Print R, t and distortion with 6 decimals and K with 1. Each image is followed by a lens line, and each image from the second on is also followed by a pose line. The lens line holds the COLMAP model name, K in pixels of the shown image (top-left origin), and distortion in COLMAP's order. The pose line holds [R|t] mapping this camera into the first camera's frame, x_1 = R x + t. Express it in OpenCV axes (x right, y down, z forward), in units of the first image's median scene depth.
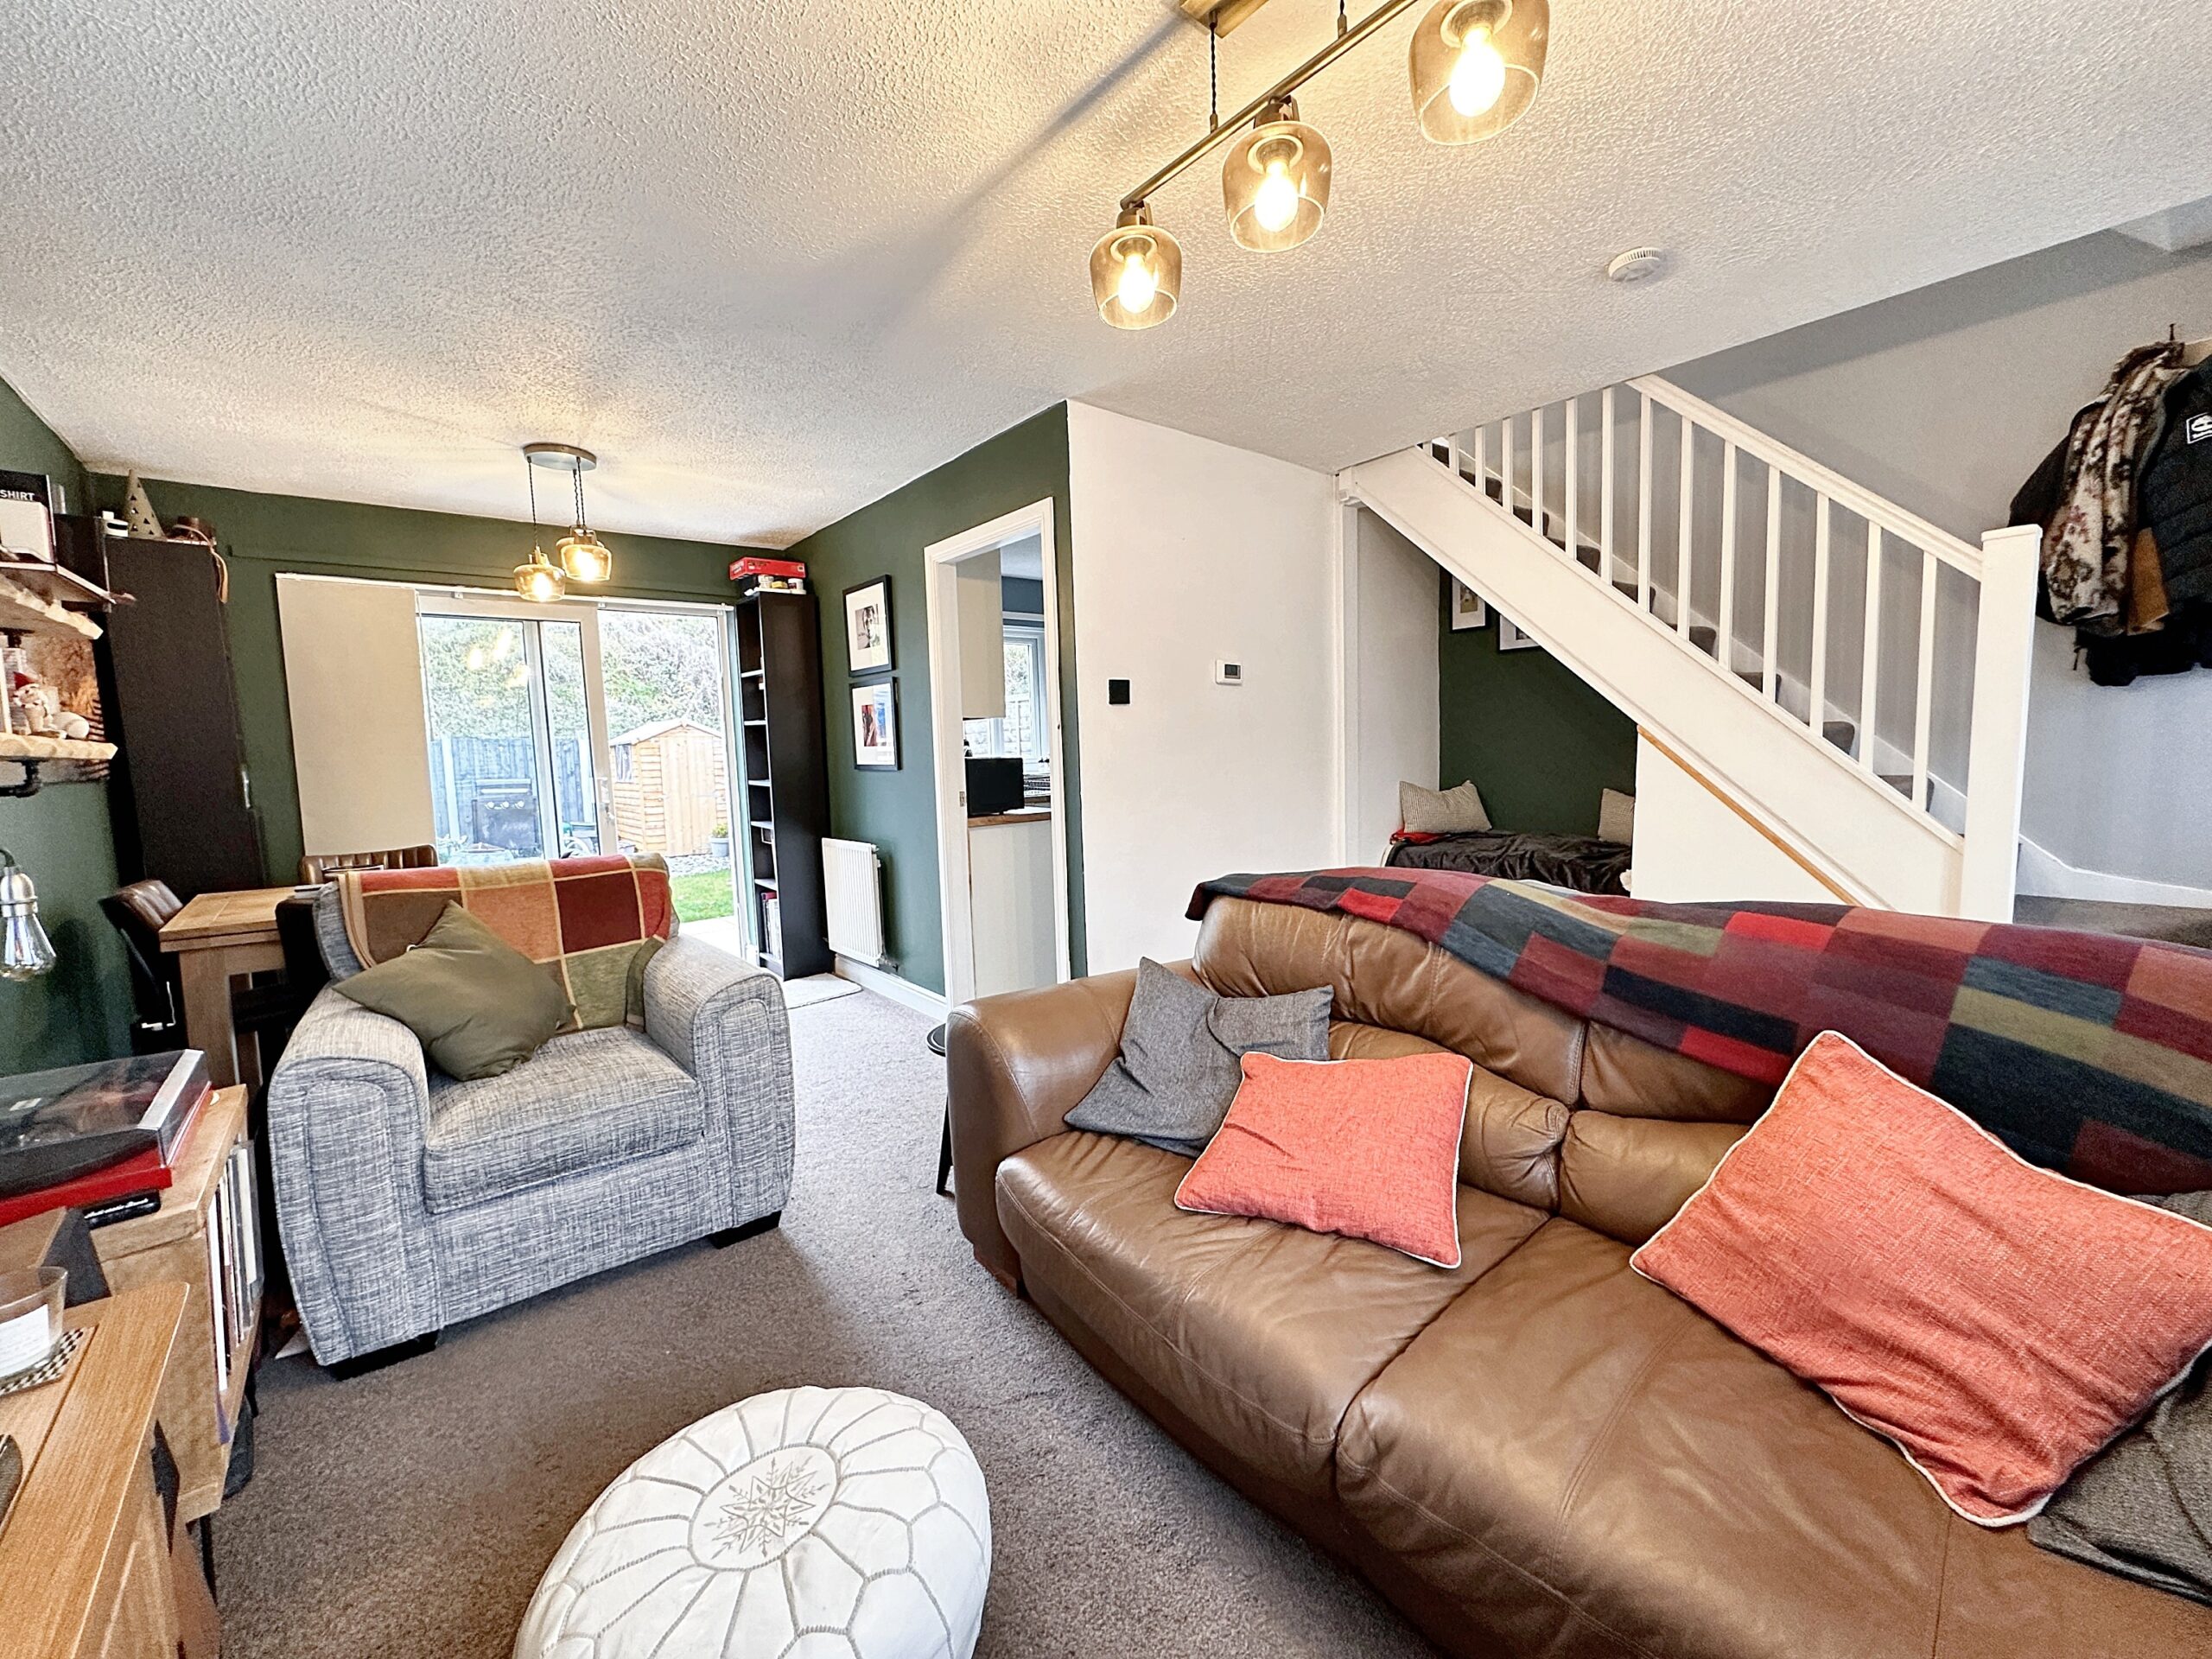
lens RADIAL K [[883.0, 0, 1103.7], [0, 883.0, 826.8], [0, 0, 1]] dist [-0.002894, 0.000758]
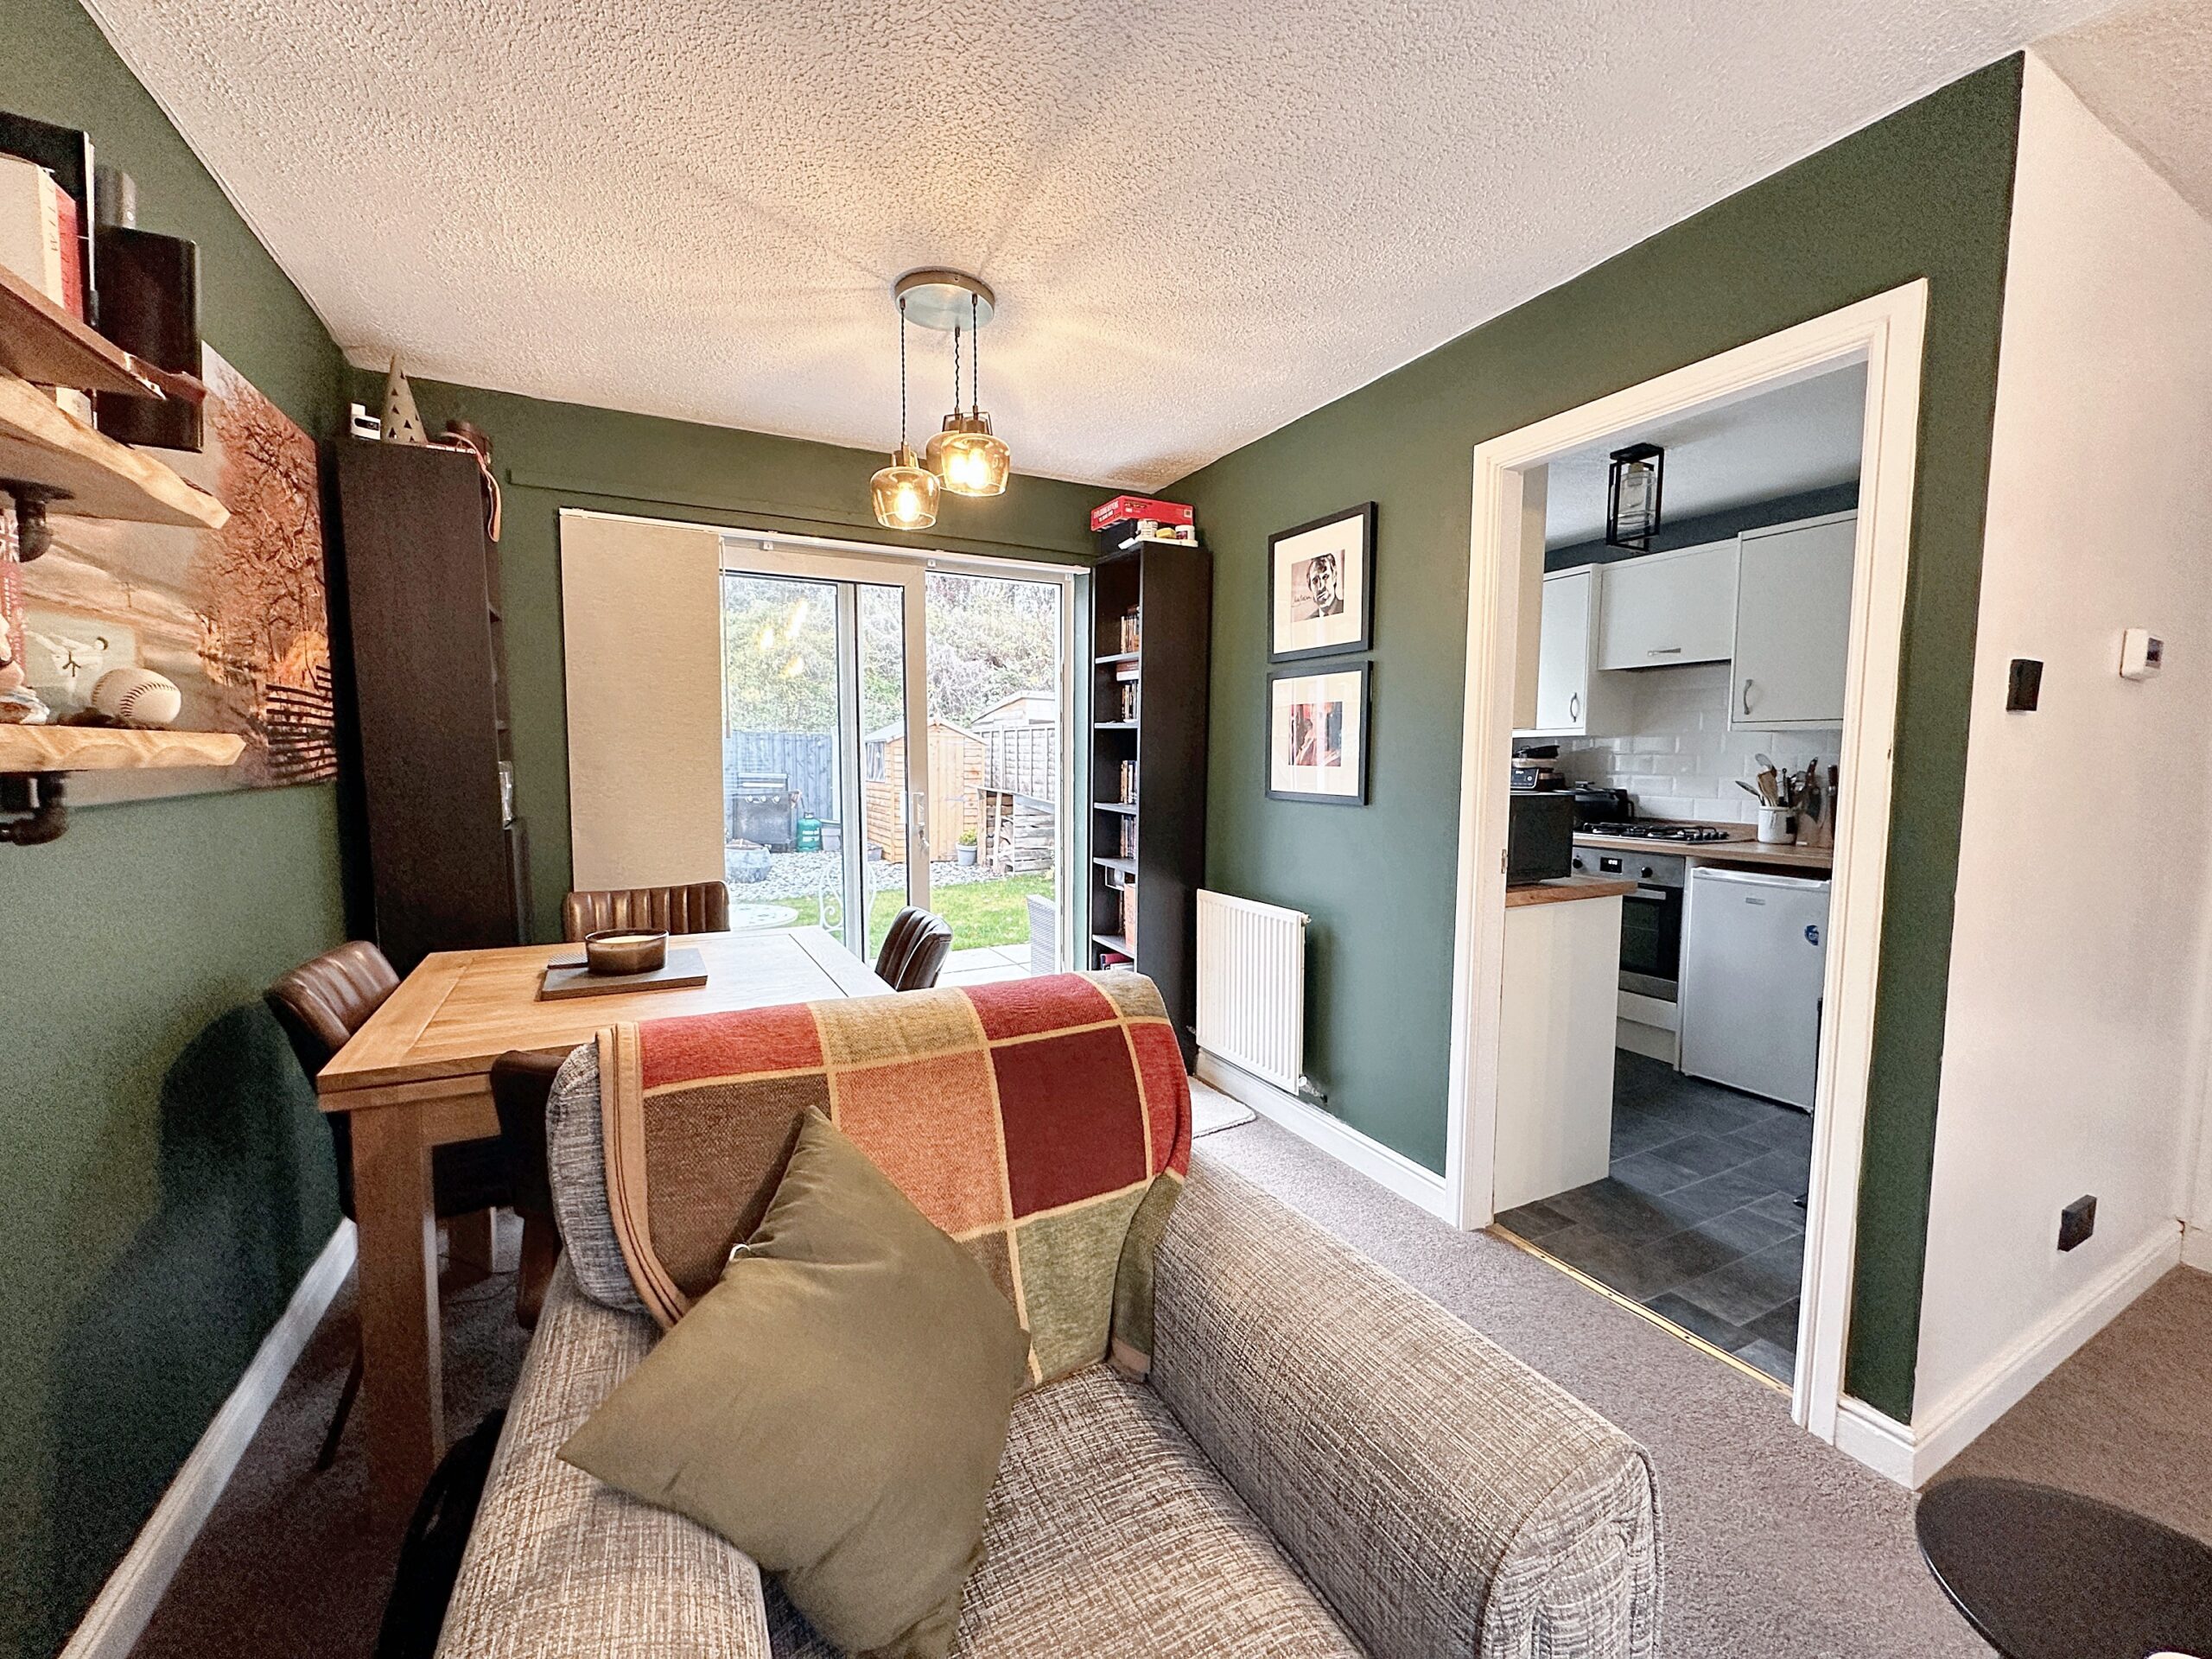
lens RADIAL K [[883.0, 0, 1104.2], [0, 883.0, 827.6], [0, 0, 1]] dist [-0.002894, 0.000758]
pose [[0.976442, 0.053115, -0.209139, -0.301075], [-0.054714, 0.998500, -0.001861, -0.038633], [0.208727, 0.013260, 0.977884, 0.348995]]
